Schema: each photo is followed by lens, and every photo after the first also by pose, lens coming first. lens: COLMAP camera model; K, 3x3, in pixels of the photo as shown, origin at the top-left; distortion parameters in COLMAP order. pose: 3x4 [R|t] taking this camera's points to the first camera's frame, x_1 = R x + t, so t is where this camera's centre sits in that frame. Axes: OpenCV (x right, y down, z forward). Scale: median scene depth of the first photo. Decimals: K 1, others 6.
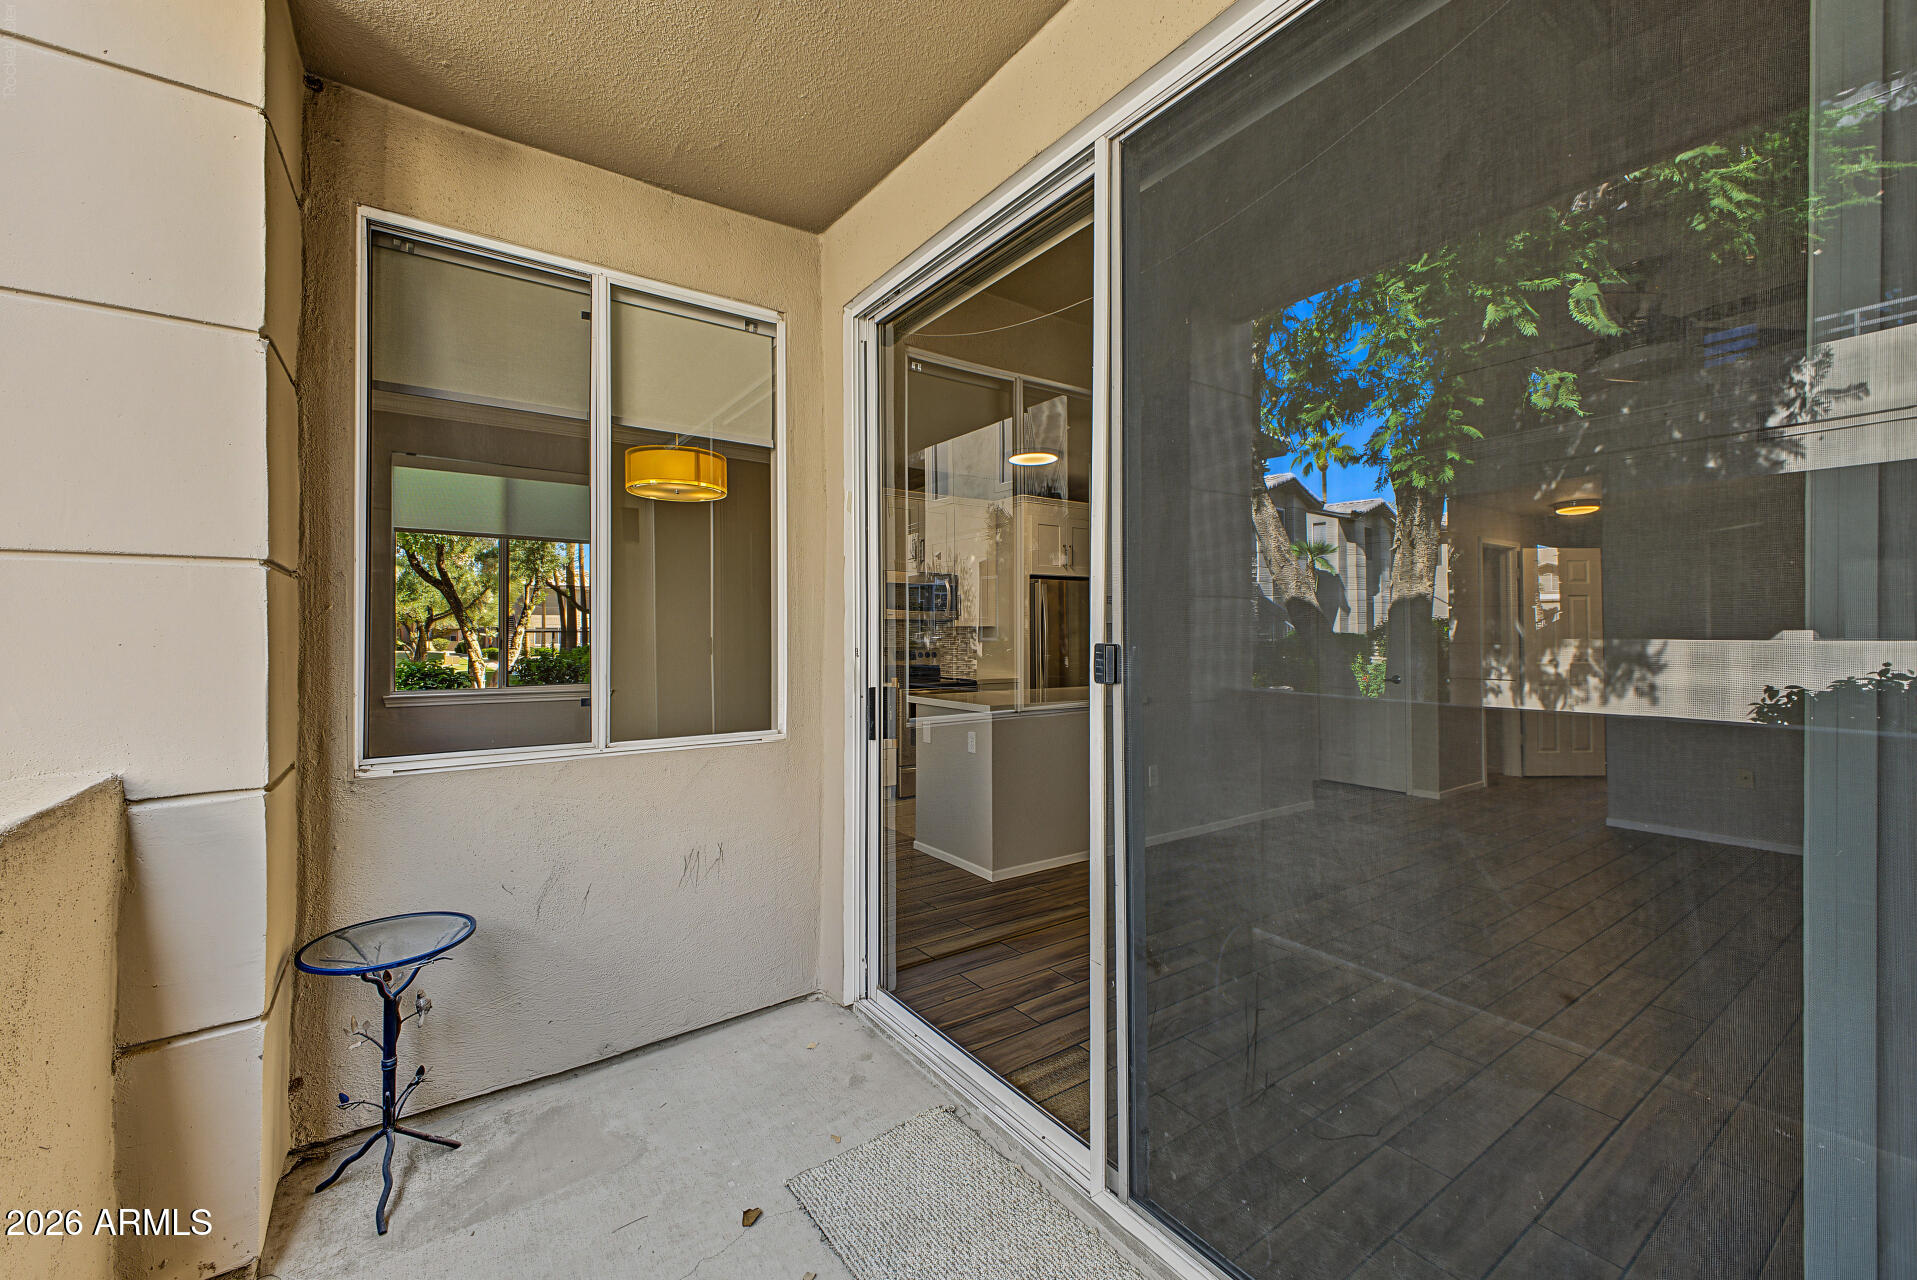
lens RADIAL K [[763.6, 0, 959.8], [0, 763.6, 628.5], [0, 0, 1]] dist [0.023961, -0.010523]
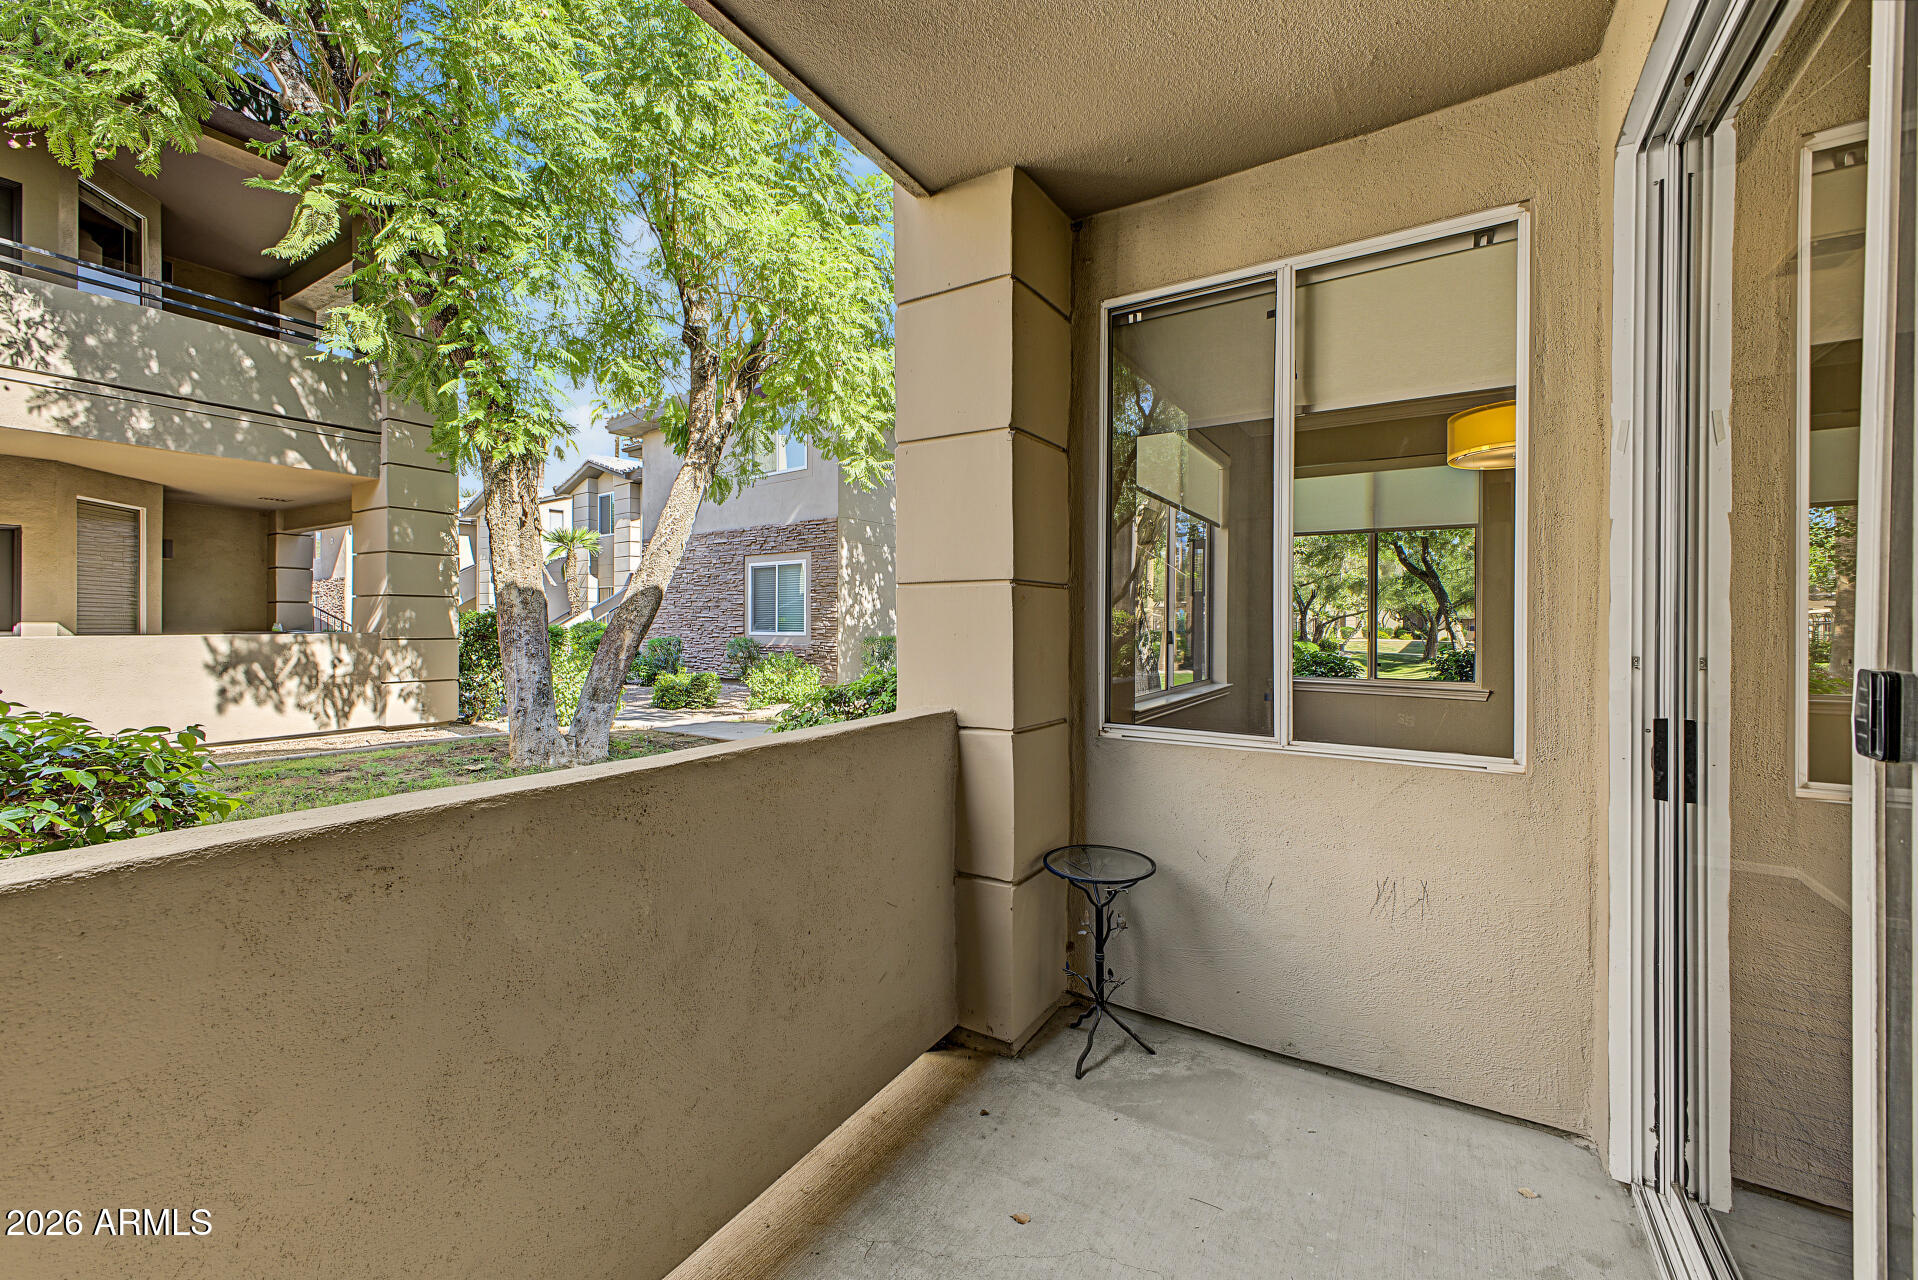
lens RADIAL K [[764.0, 0, 960.3], [0, 764.0, 628.5], [0, 0, 1]] dist [0.023961, -0.010523]
pose [[0.387810, 0.012124, -0.921660, 0.290875], [0.000270, 0.999912, 0.013267, -0.007758], [0.921739, -0.005394, 0.387773, 0.230404]]
